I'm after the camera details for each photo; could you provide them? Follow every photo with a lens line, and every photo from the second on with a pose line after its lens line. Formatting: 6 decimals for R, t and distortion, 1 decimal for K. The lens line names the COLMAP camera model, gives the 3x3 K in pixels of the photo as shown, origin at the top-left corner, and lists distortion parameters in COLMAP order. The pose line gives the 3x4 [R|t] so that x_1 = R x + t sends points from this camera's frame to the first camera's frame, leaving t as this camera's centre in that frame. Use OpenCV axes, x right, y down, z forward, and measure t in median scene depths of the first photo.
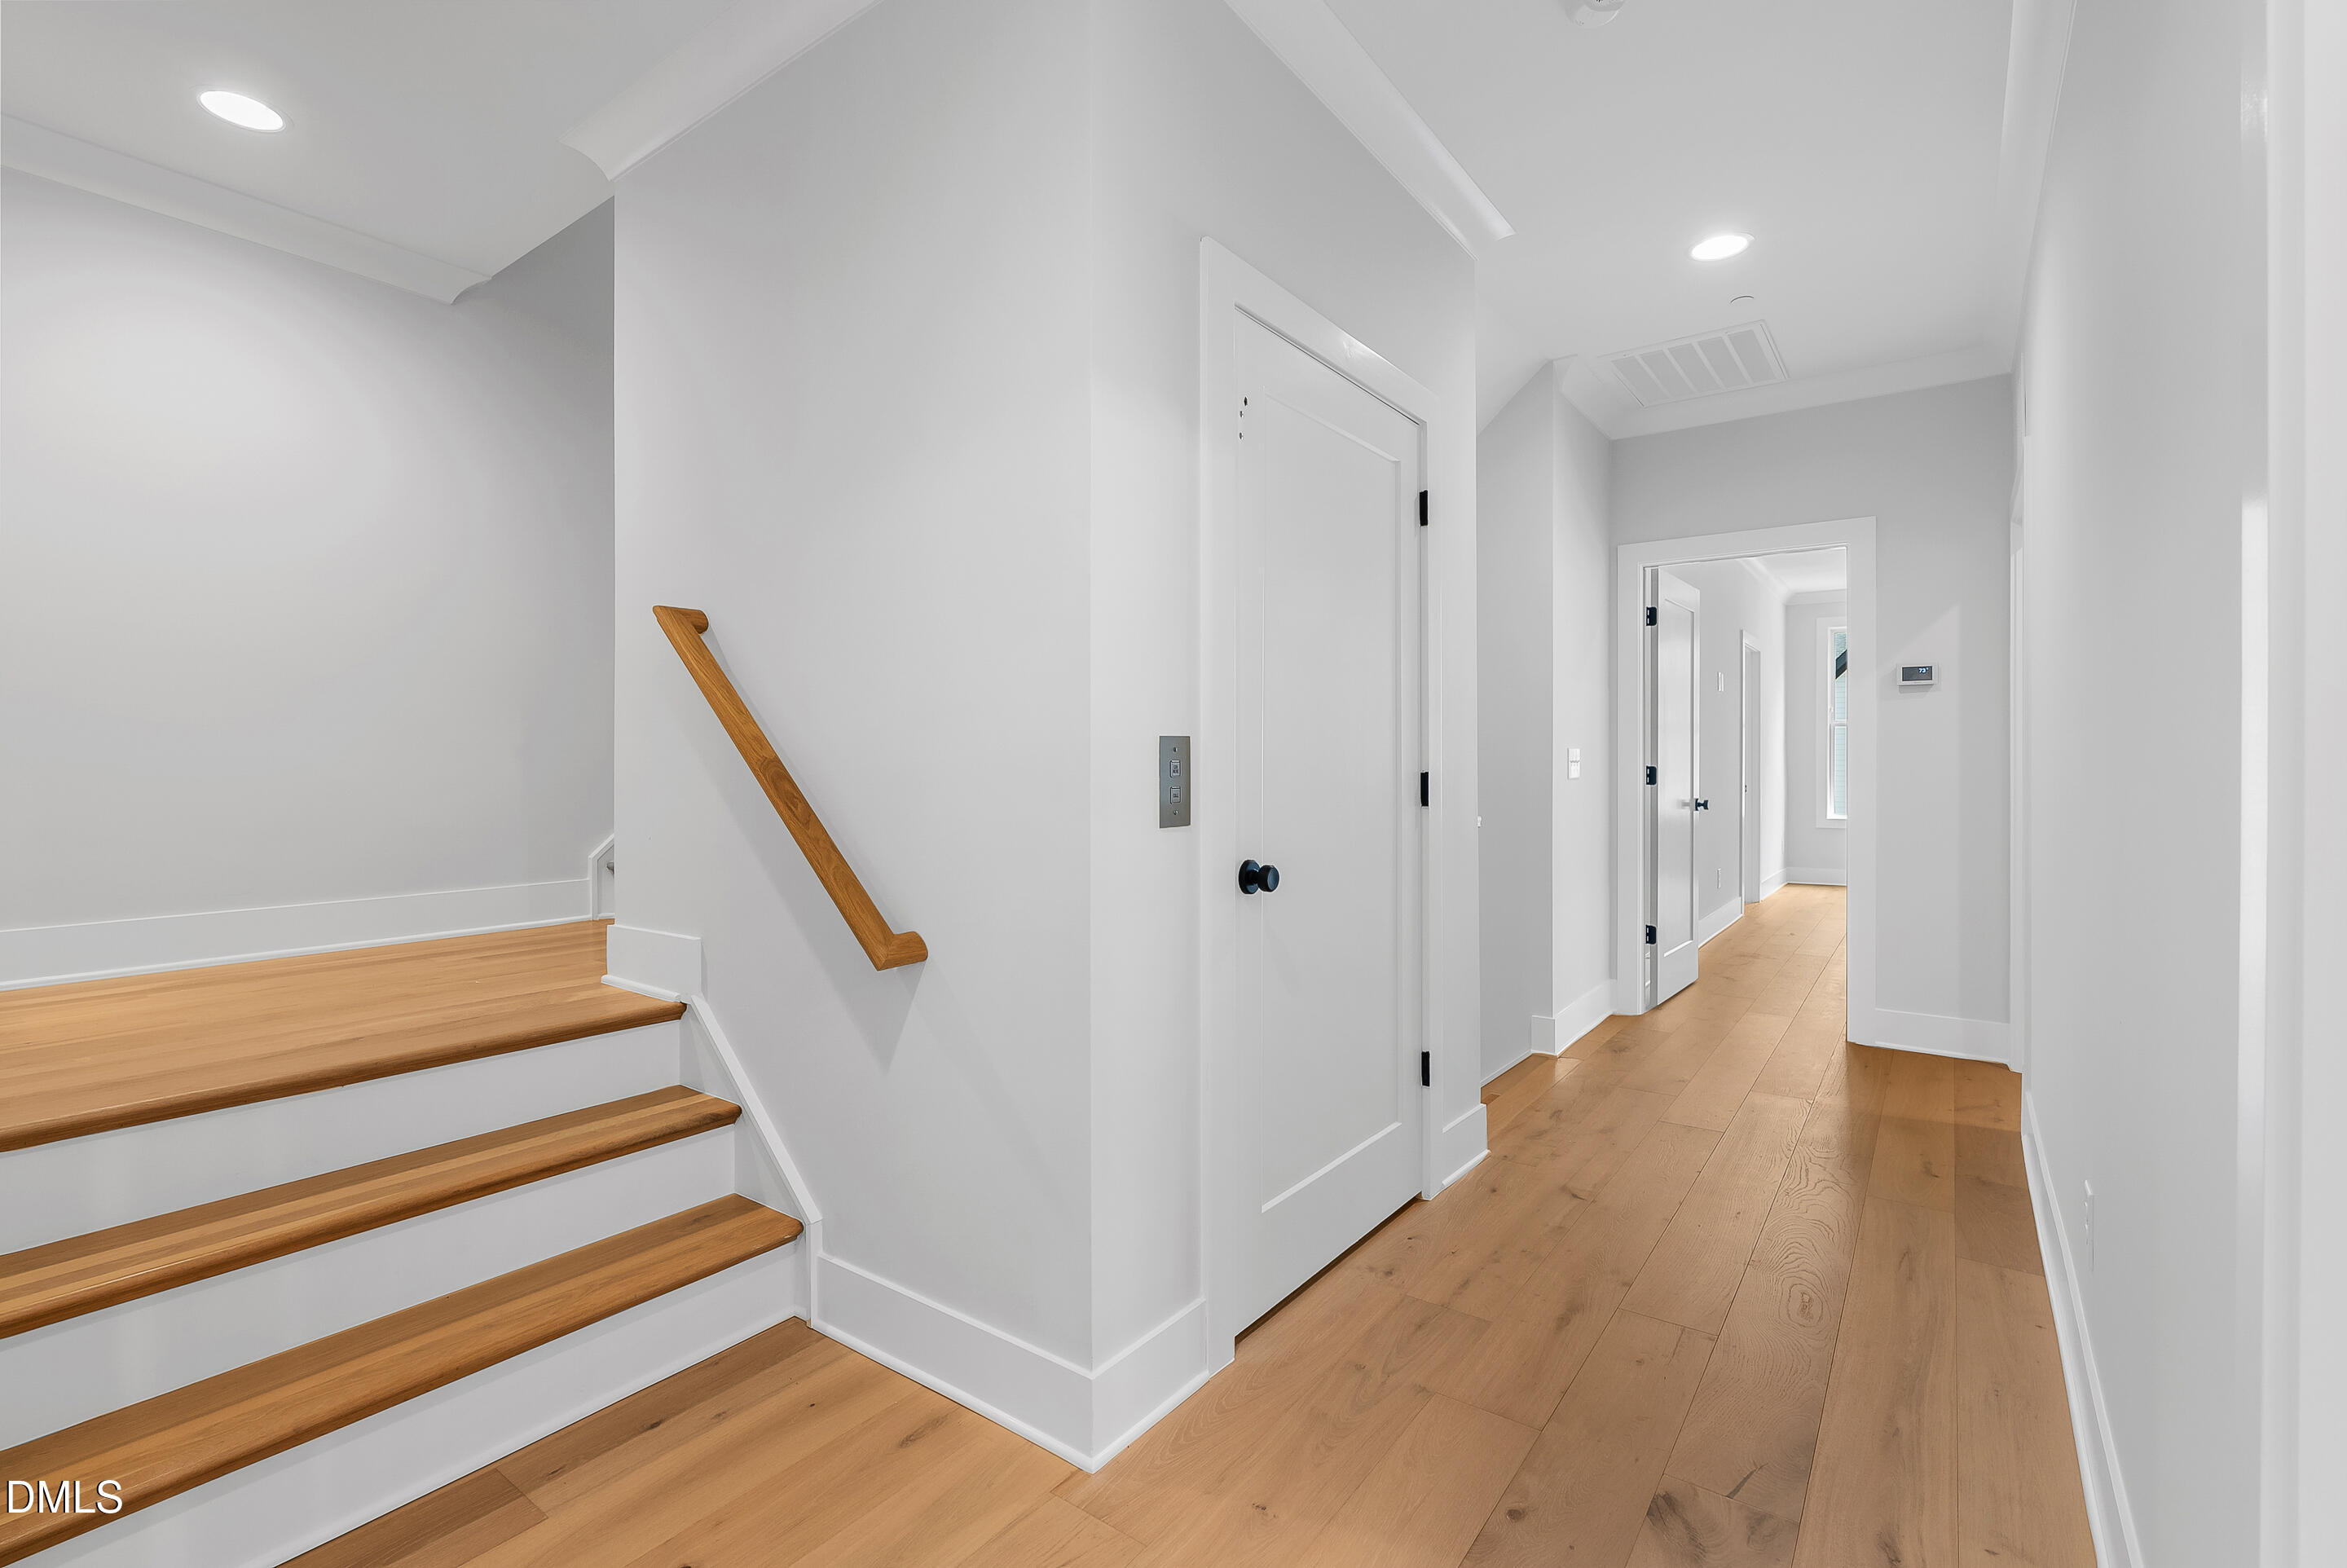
lens RADIAL K [[1058.5, 0, 1177.8], [0, 1058.5, 775.7], [0, 0, 1]] dist [-0.002812, 0.000363]
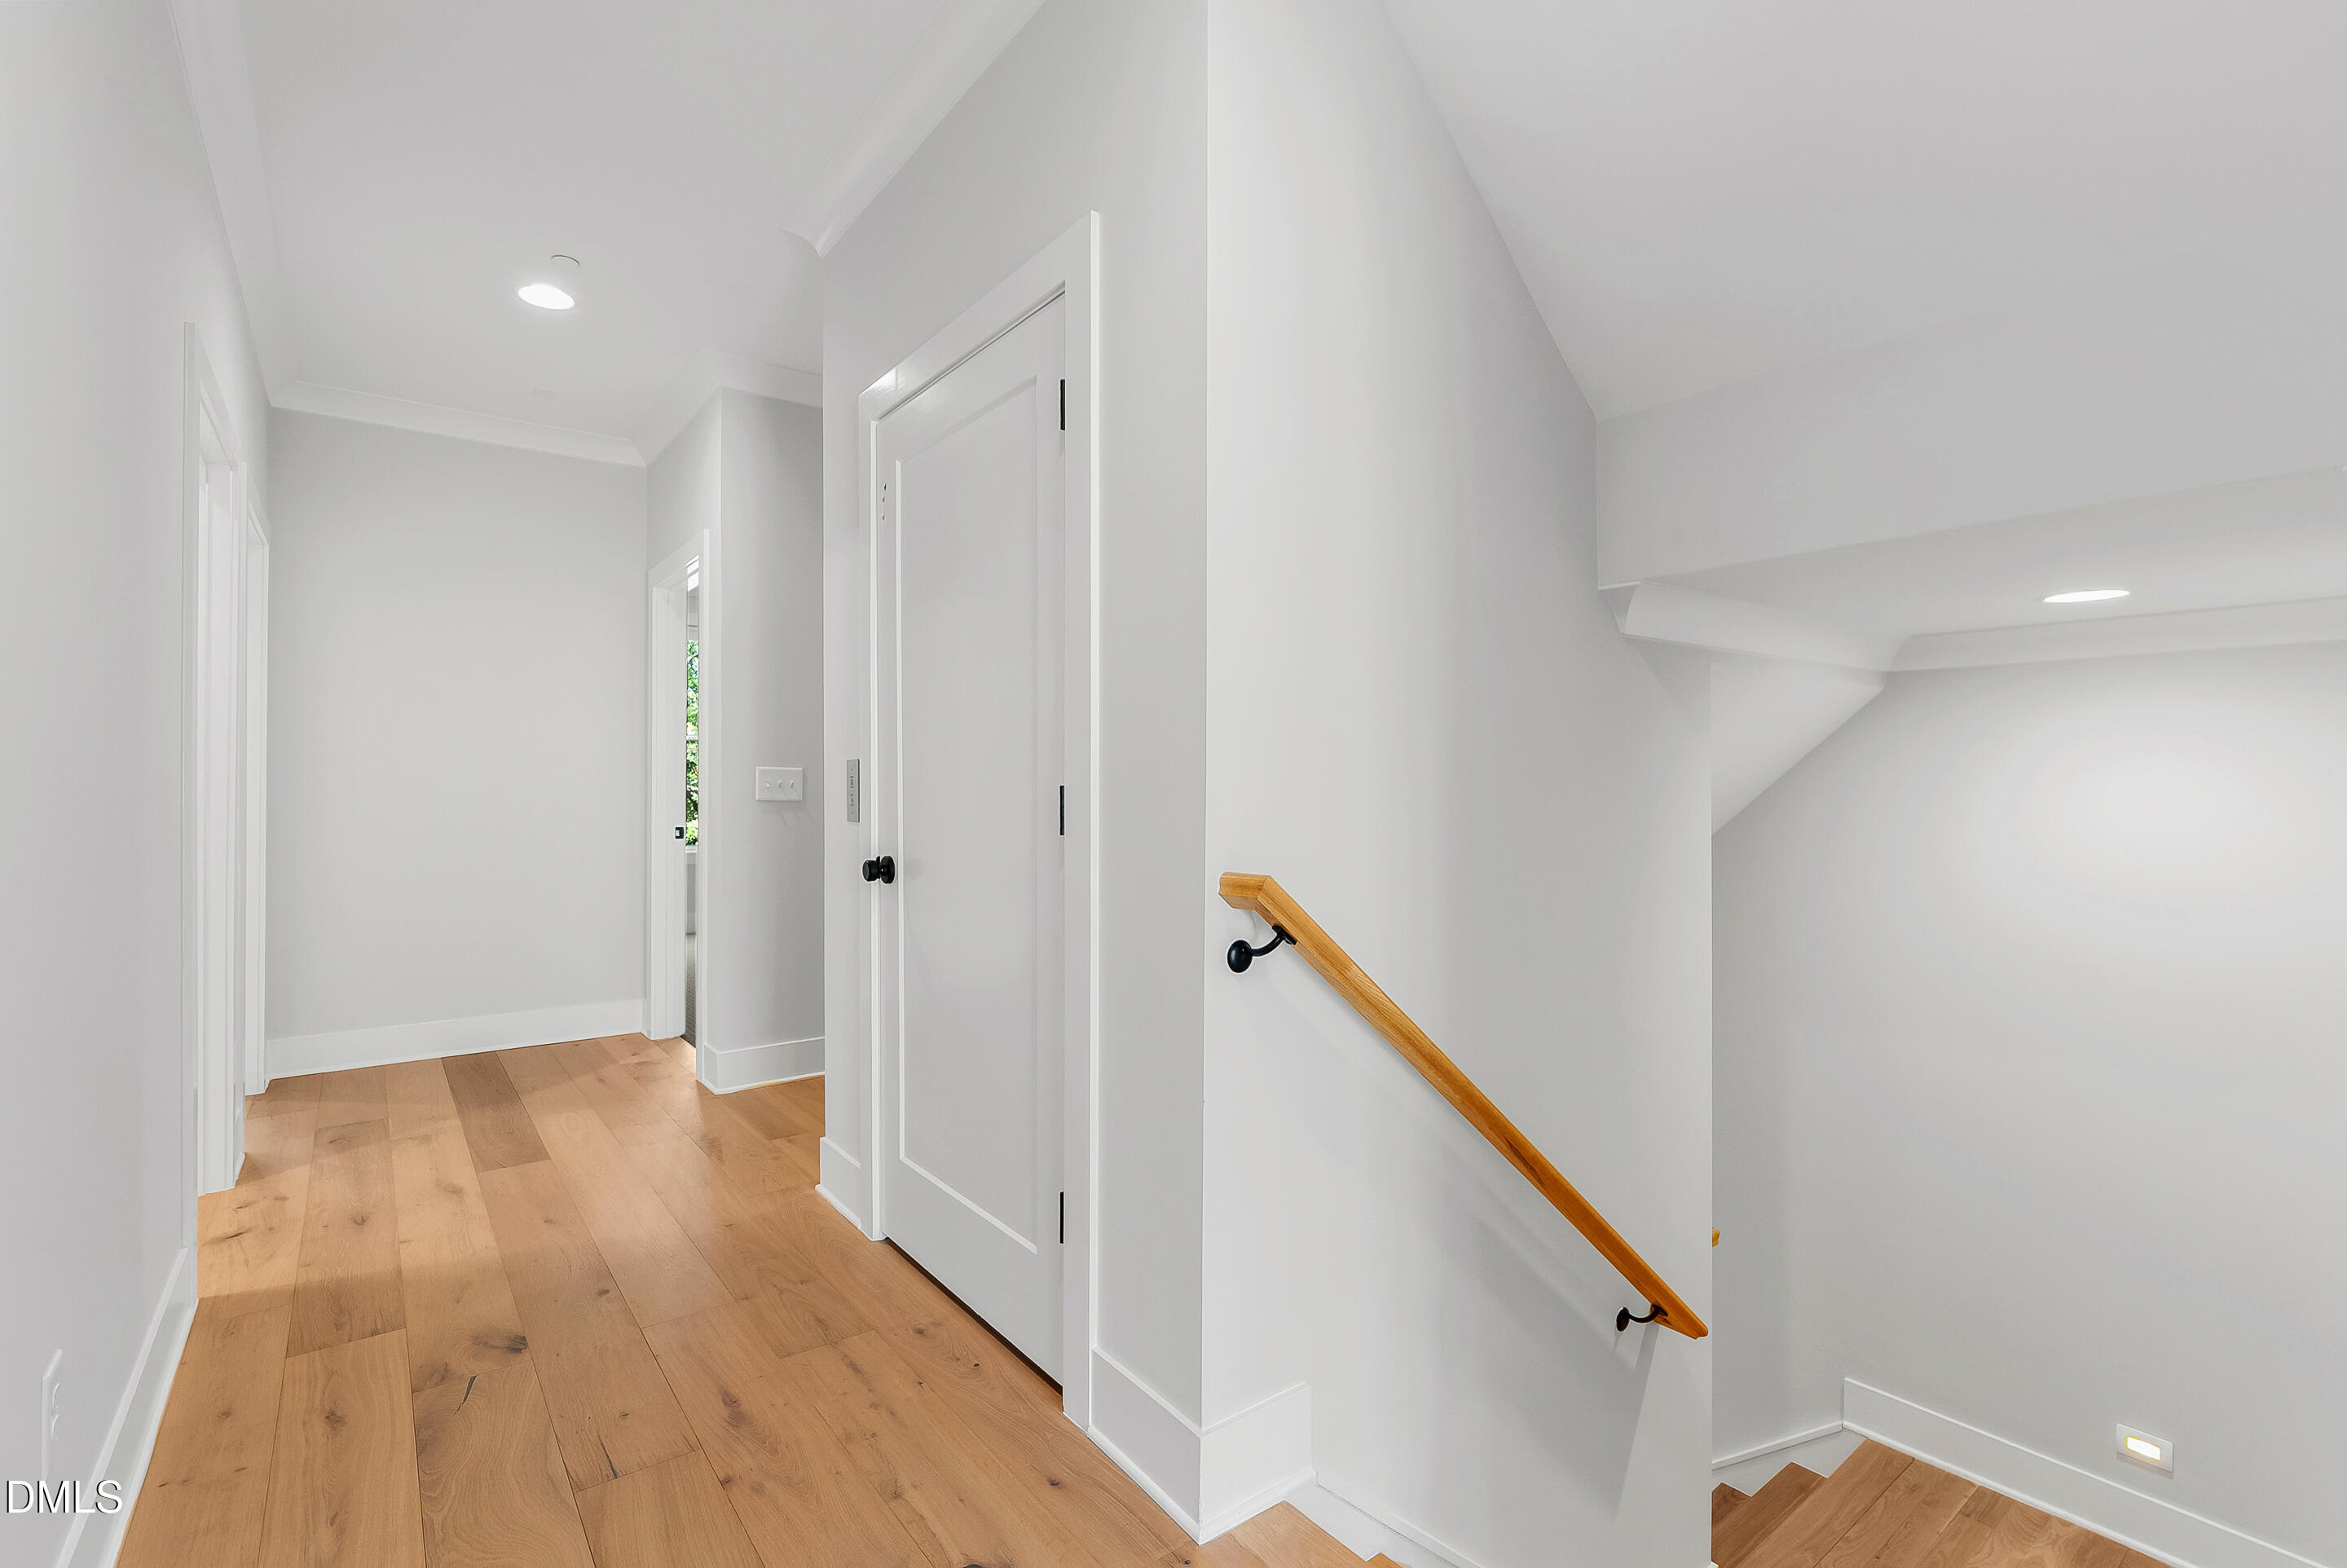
lens RADIAL K [[1058.5, 0, 1179.4], [0, 1058.5, 785.7], [0, 0, 1]] dist [-0.002812, 0.000363]
pose [[-0.276700, -0.003532, -0.960950, 1.146123], [-0.008748, 0.999961, -0.001156, -0.004576], [0.960916, 0.008087, -0.276720, 1.647239]]
